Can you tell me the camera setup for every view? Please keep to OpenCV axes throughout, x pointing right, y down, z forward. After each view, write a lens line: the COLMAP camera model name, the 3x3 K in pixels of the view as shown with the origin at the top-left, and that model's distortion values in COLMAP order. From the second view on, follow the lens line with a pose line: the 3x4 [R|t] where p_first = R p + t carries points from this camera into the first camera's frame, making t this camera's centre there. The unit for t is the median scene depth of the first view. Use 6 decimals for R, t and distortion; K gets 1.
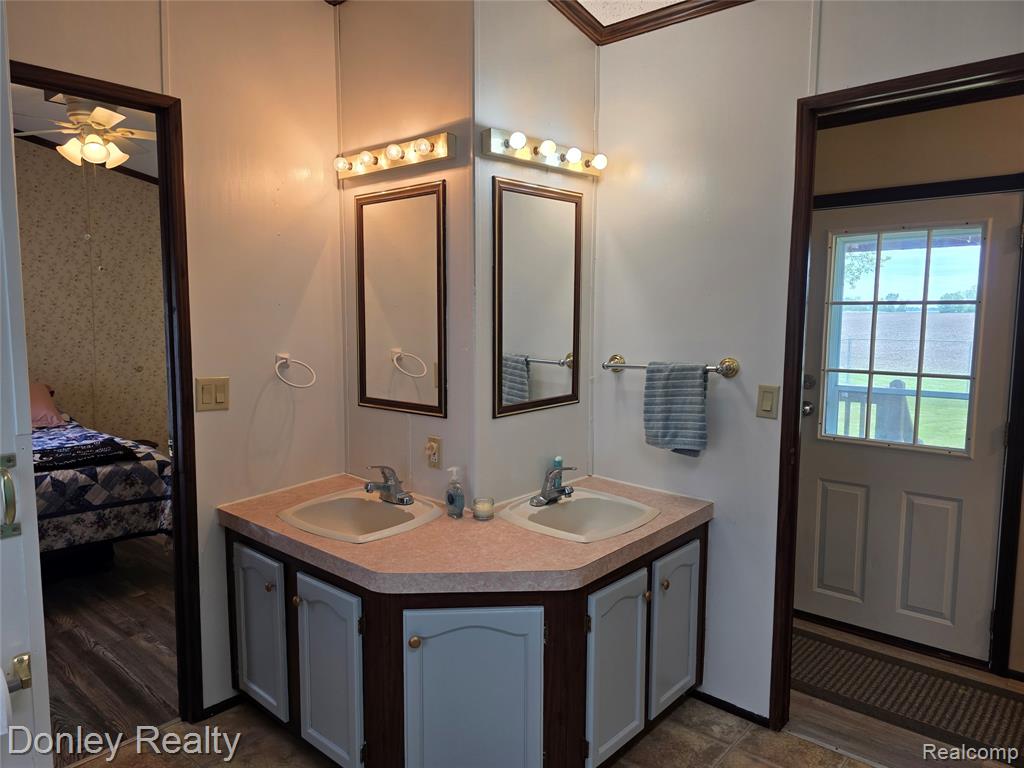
lens RADIAL K [[689.1, 0, 506.0], [0, 689.1, 384.3], [0, 0, 1]] dist [0.069544, -0.063085]
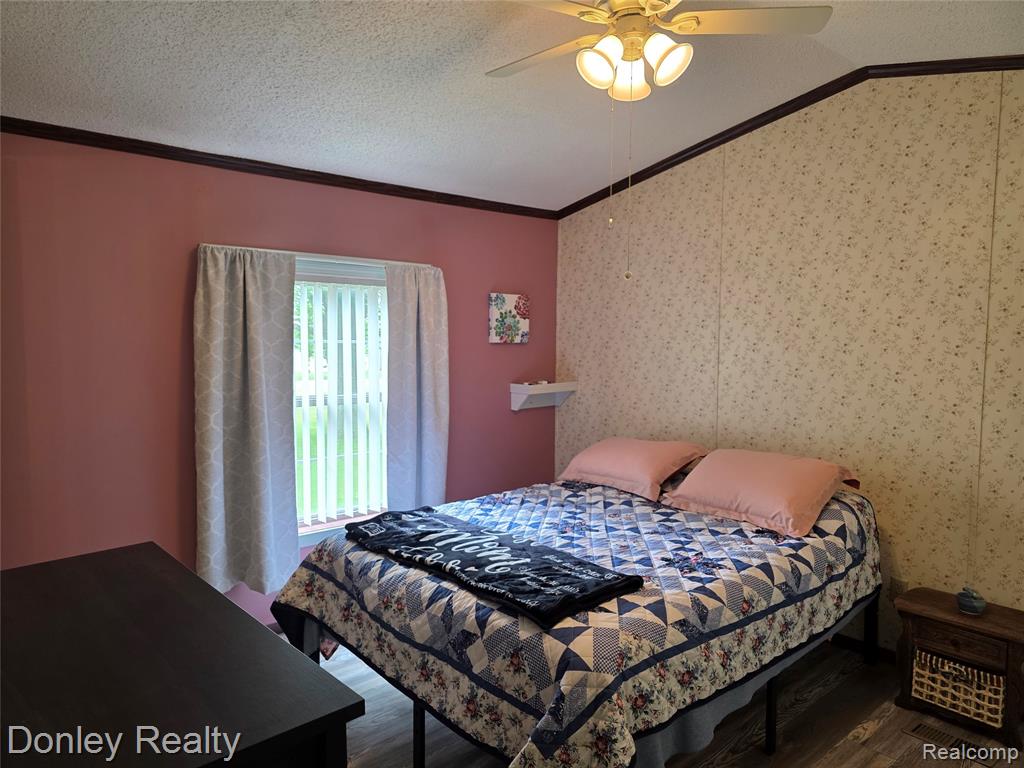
lens RADIAL K [[689.1, 0, 506.0], [0, 689.1, 384.3], [0, 0, 1]] dist [0.069544, -0.063085]
pose [[-0.119809, 0.056687, -0.991177, -0.012860], [-0.108853, 0.991599, 0.069869, -0.110626], [0.986812, 0.116263, -0.112632, 1.017451]]
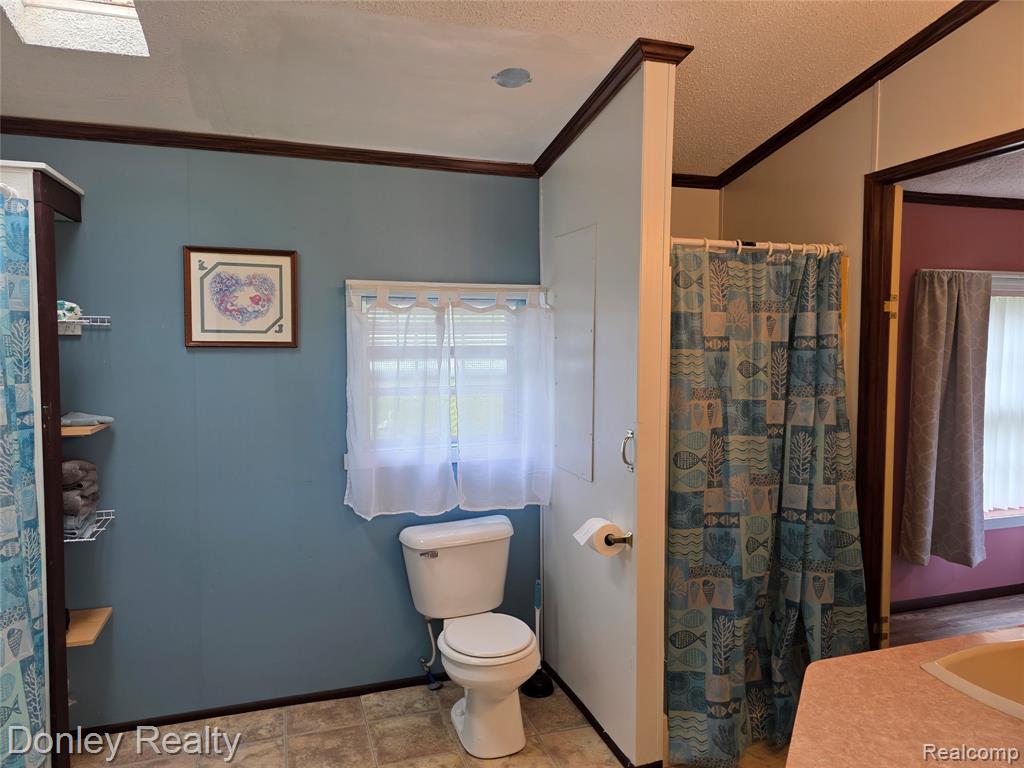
lens RADIAL K [[689.1, 0, 506.0], [0, 689.1, 384.3], [0, 0, 1]] dist [0.069544, -0.063085]
pose [[-0.508428, 0.049884, -0.859658, 0.386763], [-0.092756, 0.989339, 0.112268, -0.071789], [0.856094, 0.136819, -0.498381, 0.543103]]
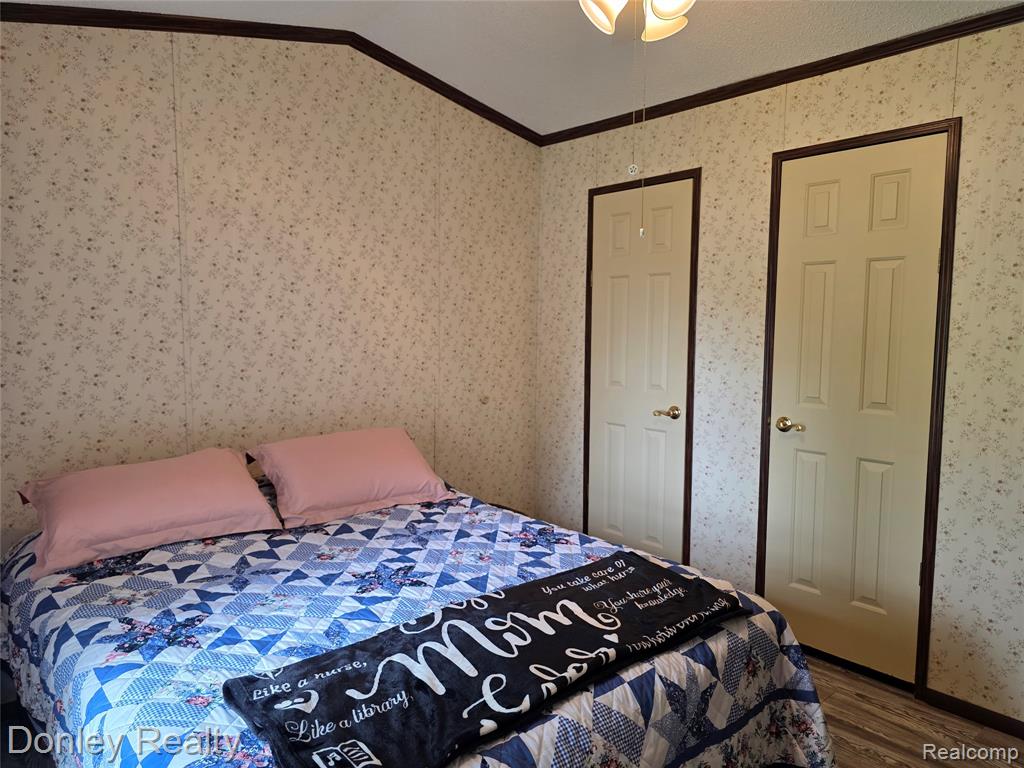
lens RADIAL K [[689.1, 0, 506.0], [0, 689.1, 384.3], [0, 0, 1]] dist [0.069544, -0.063085]
pose [[0.991726, 0.005773, -0.128243, -0.637461], [-0.007222, 0.999915, -0.010837, -0.046938], [0.128170, 0.011674, 0.991683, 0.498068]]
